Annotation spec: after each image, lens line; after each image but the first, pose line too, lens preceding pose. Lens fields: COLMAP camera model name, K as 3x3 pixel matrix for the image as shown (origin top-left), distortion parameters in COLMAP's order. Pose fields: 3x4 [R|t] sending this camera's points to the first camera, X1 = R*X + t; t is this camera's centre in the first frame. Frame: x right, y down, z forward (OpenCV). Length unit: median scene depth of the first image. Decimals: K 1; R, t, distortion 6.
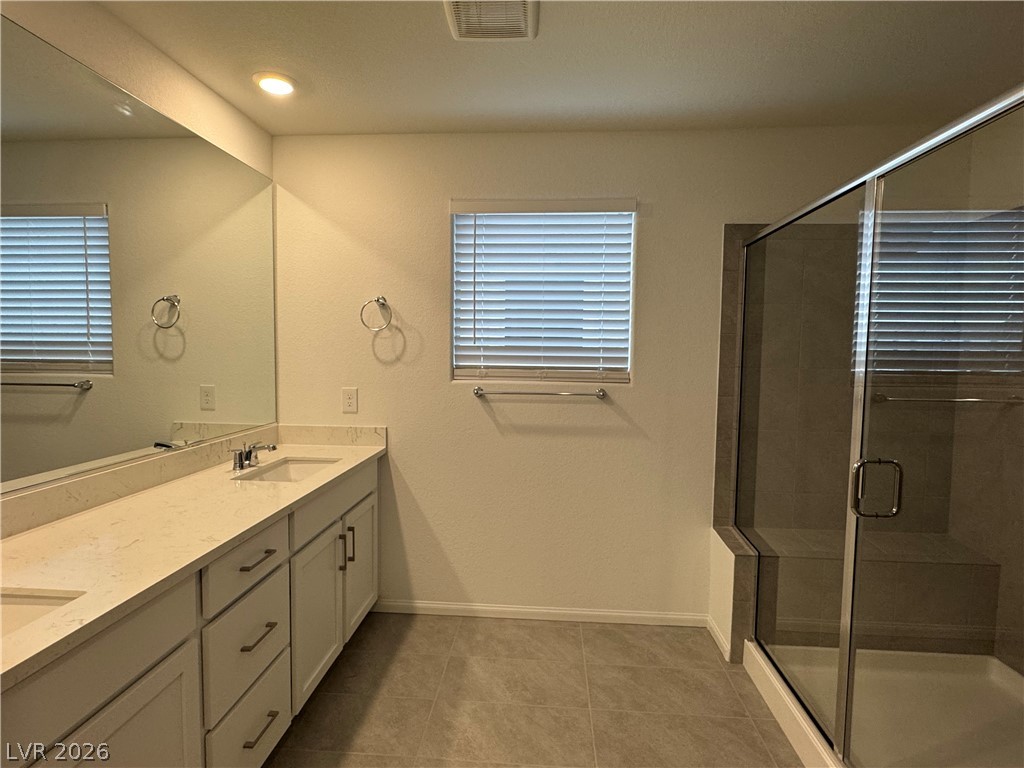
lens RADIAL K [[537.3, 0, 512.2], [0, 537.3, 389.1], [0, 0, 1]] dist [0.000095, -0.002146]
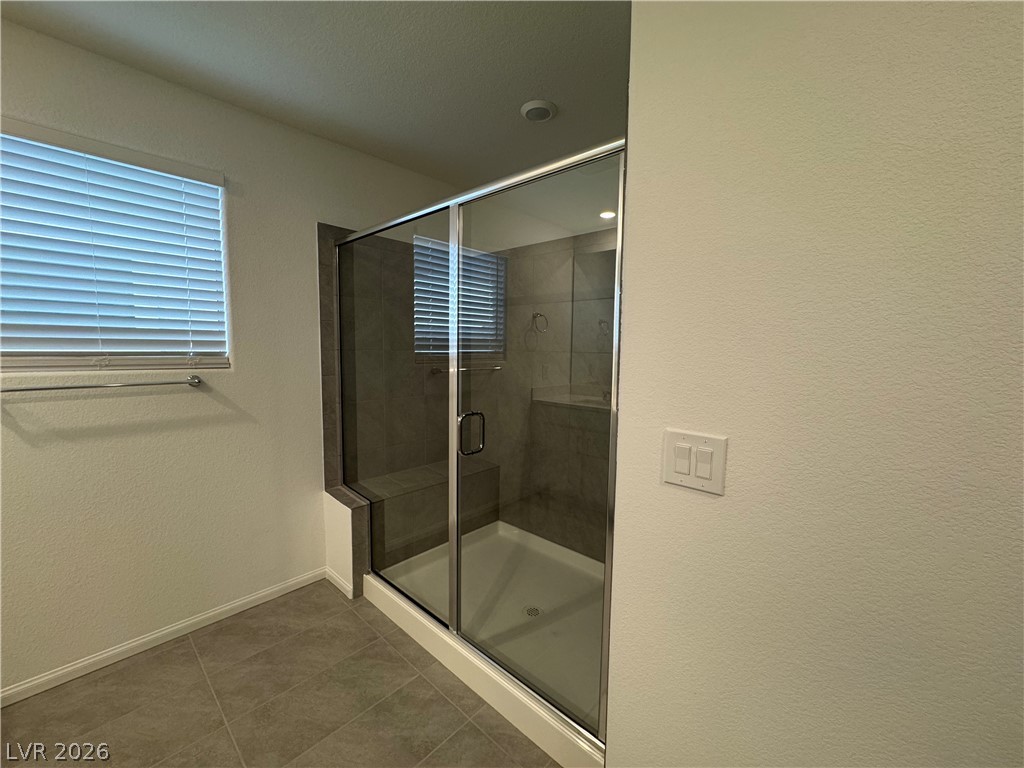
lens RADIAL K [[410.0, 0, 511.9], [0, 410.0, 384.0], [0, 0, 1]] dist [-0.001904, 0.000951]
pose [[0.625078, -0.075142, 0.776937, -0.040891], [0.050764, 0.997162, 0.055599, 0.002463], [-0.778910, 0.004687, 0.627118, 0.149383]]
